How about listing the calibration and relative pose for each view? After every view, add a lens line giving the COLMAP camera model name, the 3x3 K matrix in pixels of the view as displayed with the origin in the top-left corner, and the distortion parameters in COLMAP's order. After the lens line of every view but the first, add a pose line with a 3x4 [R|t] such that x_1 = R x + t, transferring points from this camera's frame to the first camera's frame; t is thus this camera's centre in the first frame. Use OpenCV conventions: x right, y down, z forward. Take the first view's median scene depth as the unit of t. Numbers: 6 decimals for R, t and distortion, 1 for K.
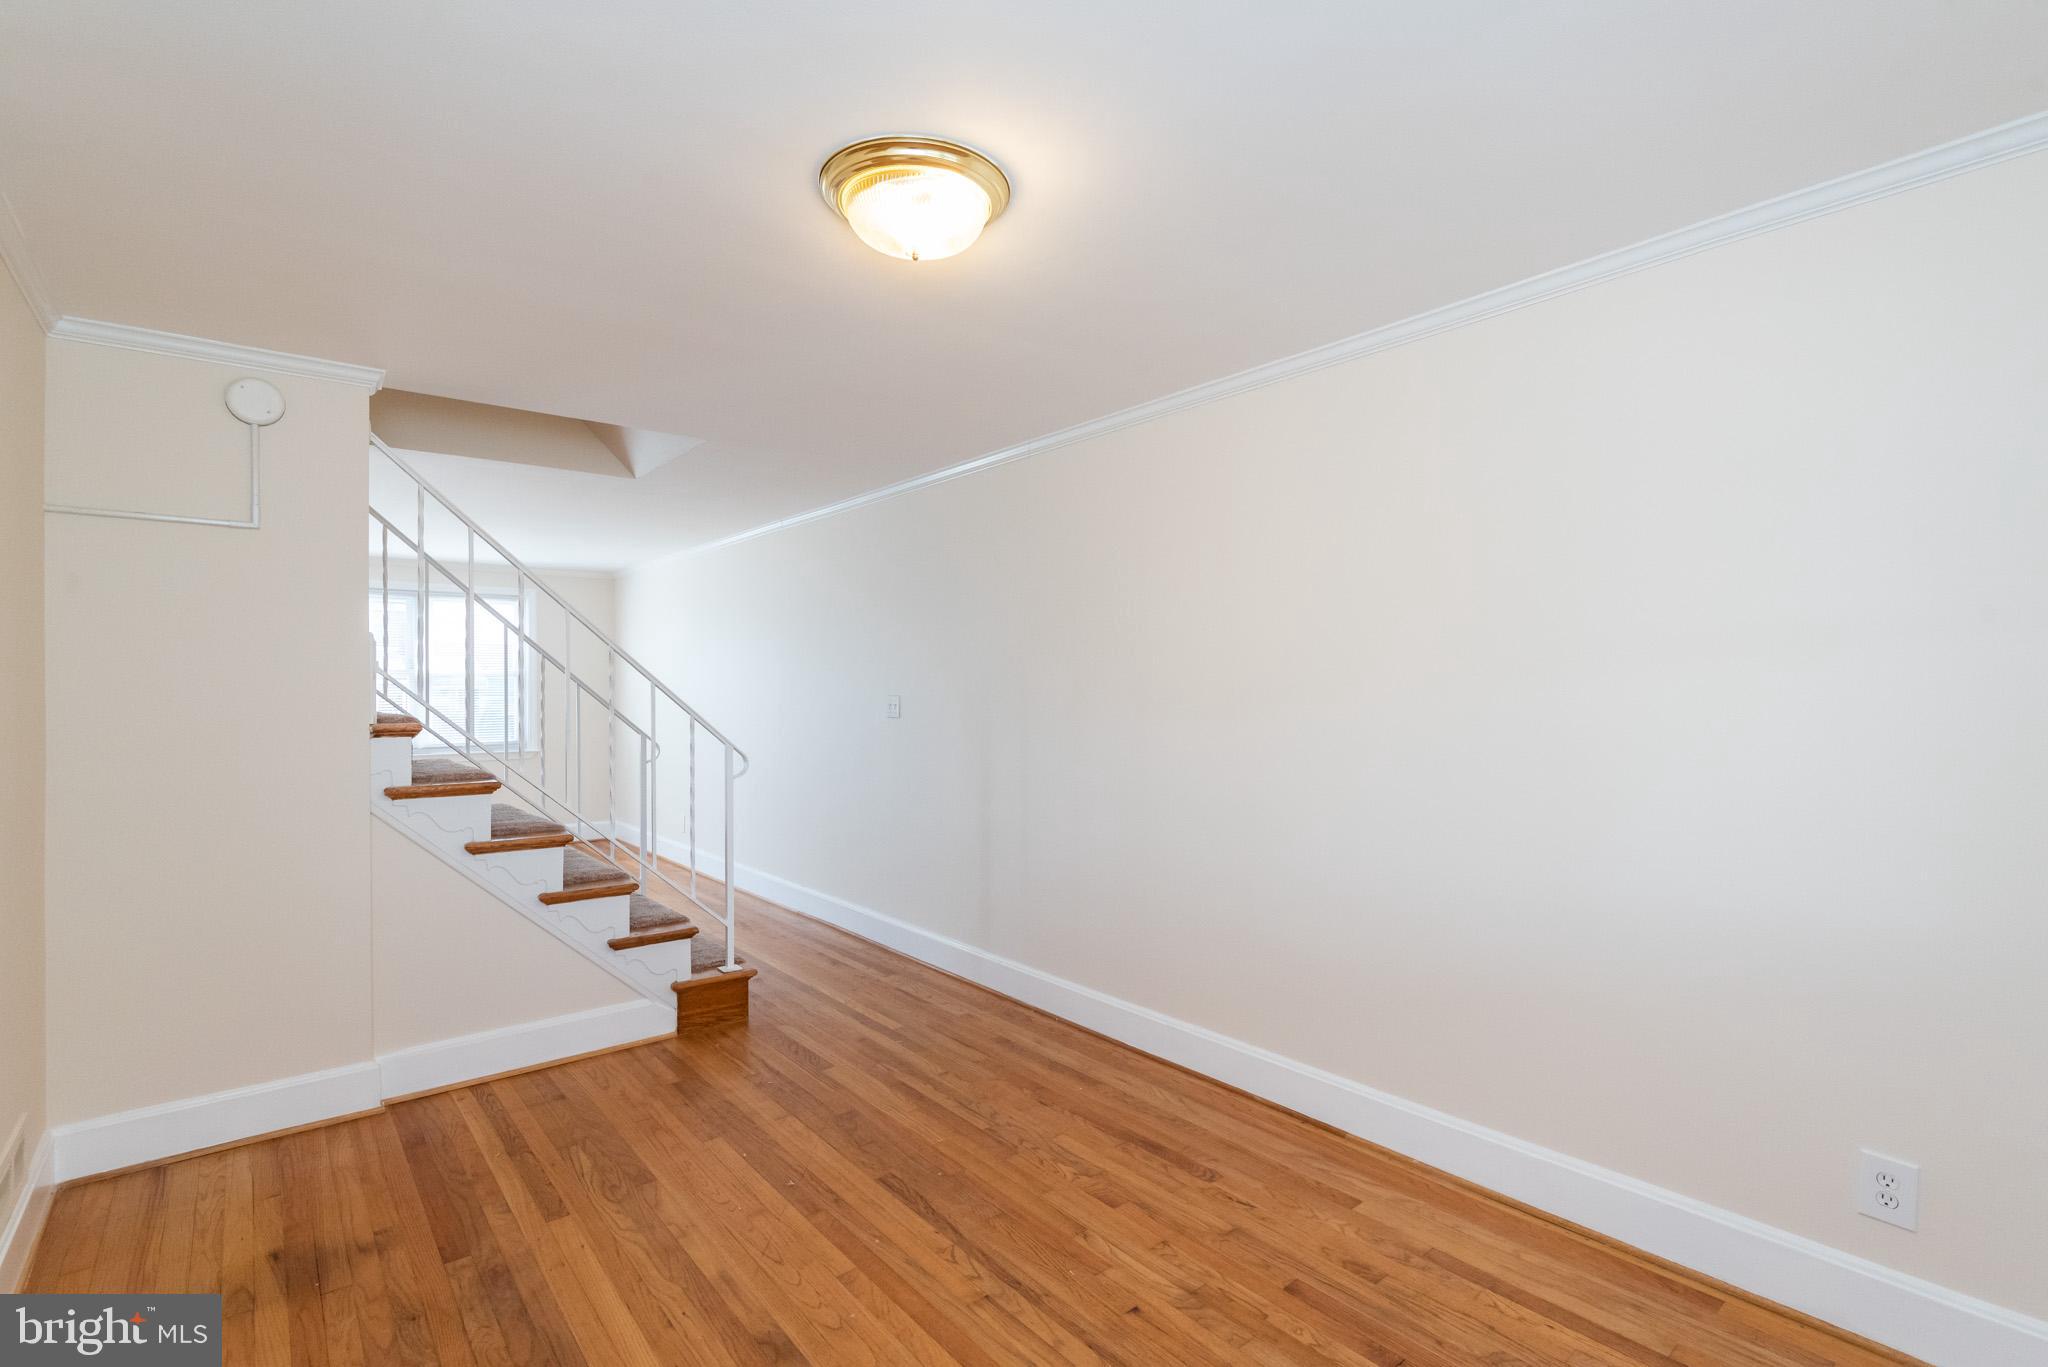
lens RADIAL K [[964.2, 0, 1024.0], [0, 964.2, 683.5], [0, 0, 1]] dist [-0.001282, -0.000269]
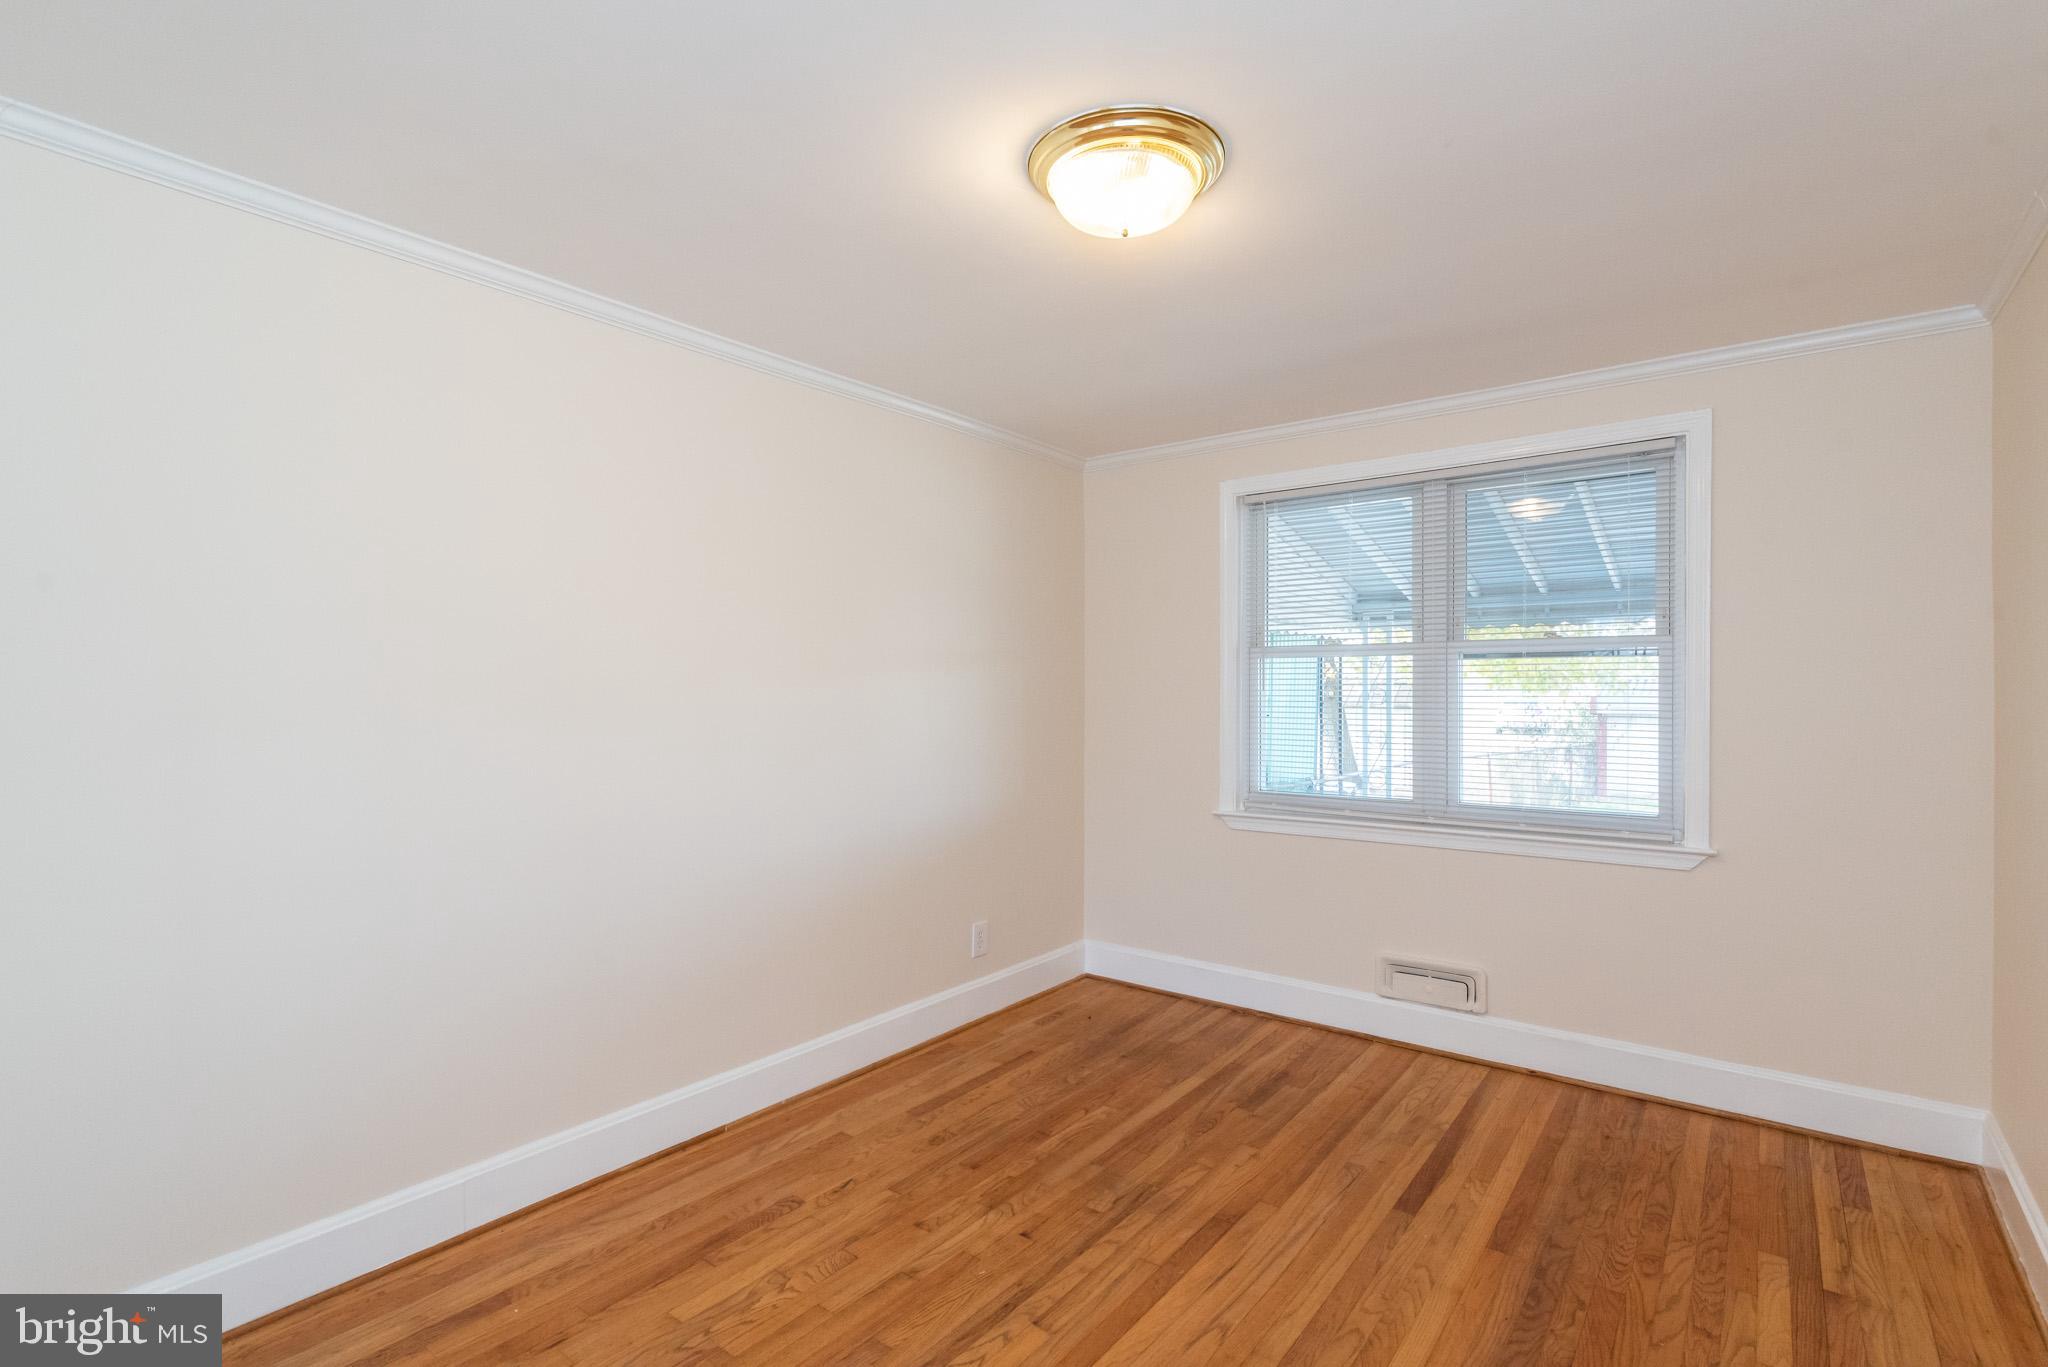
lens RADIAL K [[964.2, 0, 1024.0], [0, 964.2, 683.5], [0, 0, 1]] dist [-0.001282, -0.000269]
pose [[-0.231669, 0.009380, 0.972749, -0.775858], [-0.005521, 0.999925, -0.010957, 0.009037], [-0.972779, -0.007909, -0.231600, 0.986390]]
